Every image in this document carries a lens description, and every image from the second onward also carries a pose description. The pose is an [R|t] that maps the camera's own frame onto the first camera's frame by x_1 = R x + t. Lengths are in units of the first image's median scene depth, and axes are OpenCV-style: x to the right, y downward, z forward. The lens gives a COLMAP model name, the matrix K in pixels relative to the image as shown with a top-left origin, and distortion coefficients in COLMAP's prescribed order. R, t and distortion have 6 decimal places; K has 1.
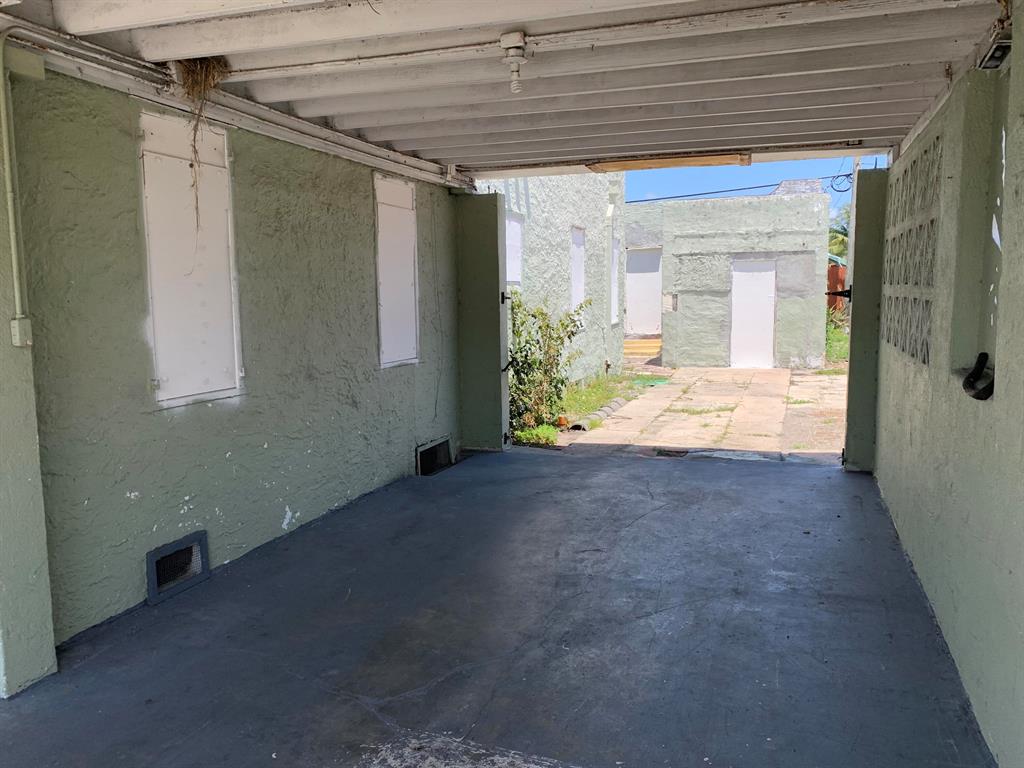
lens RADIAL K [[780.7, 0, 512.0], [0, 780.7, 384.0], [0, 0, 1]] dist [0.029096, -0.023055]
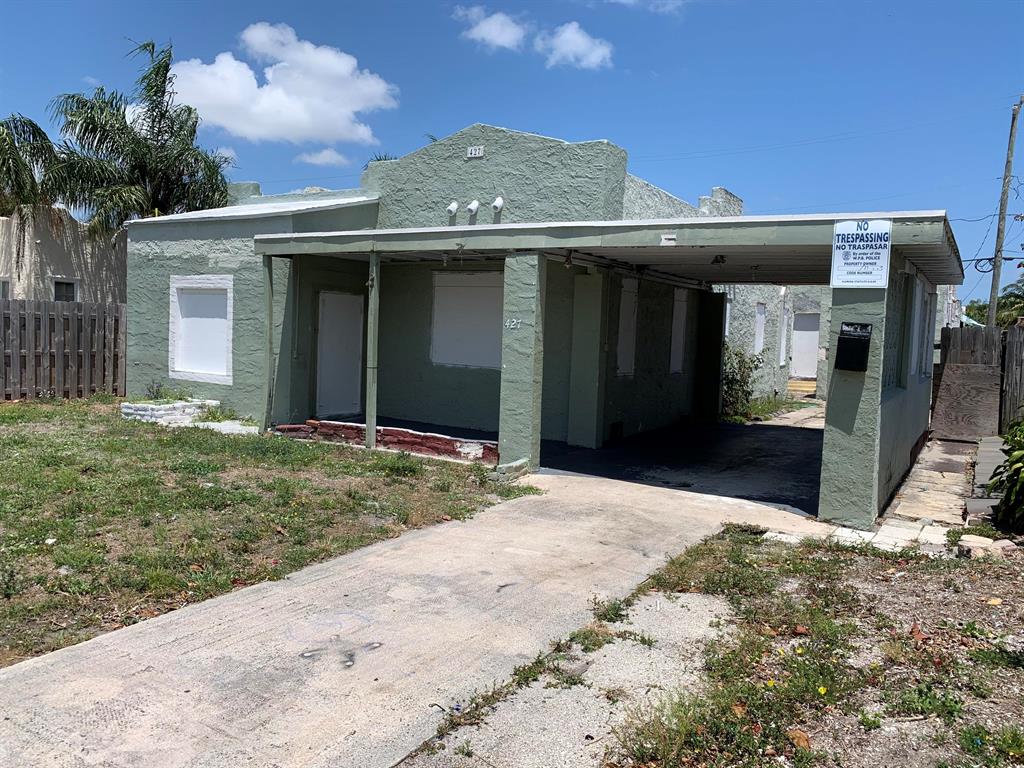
lens RADIAL K [[780.7, 0, 512.0], [0, 780.7, 384.0], [0, 0, 1]] dist [0.029096, -0.023055]
pose [[0.978211, 0.055638, -0.200021, -0.251540], [-0.066838, 0.996526, -0.049683, 0.233685], [0.196562, 0.061969, 0.978531, -1.956158]]
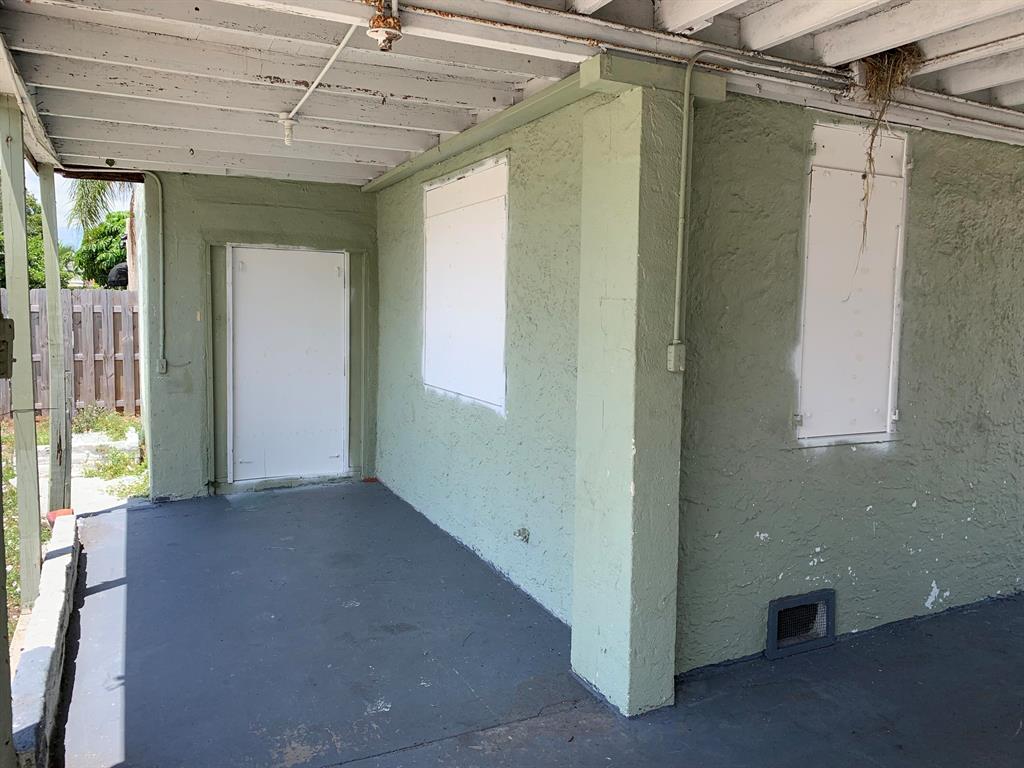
lens RADIAL K [[780.7, 0, 512.0], [0, 780.7, 384.0], [0, 0, 1]] dist [0.029096, -0.023055]
pose [[0.718488, 0.076912, -0.691274, -0.066914], [-0.101884, 0.994785, 0.004785, -0.011812], [0.688037, 0.066992, 0.722577, 0.111311]]
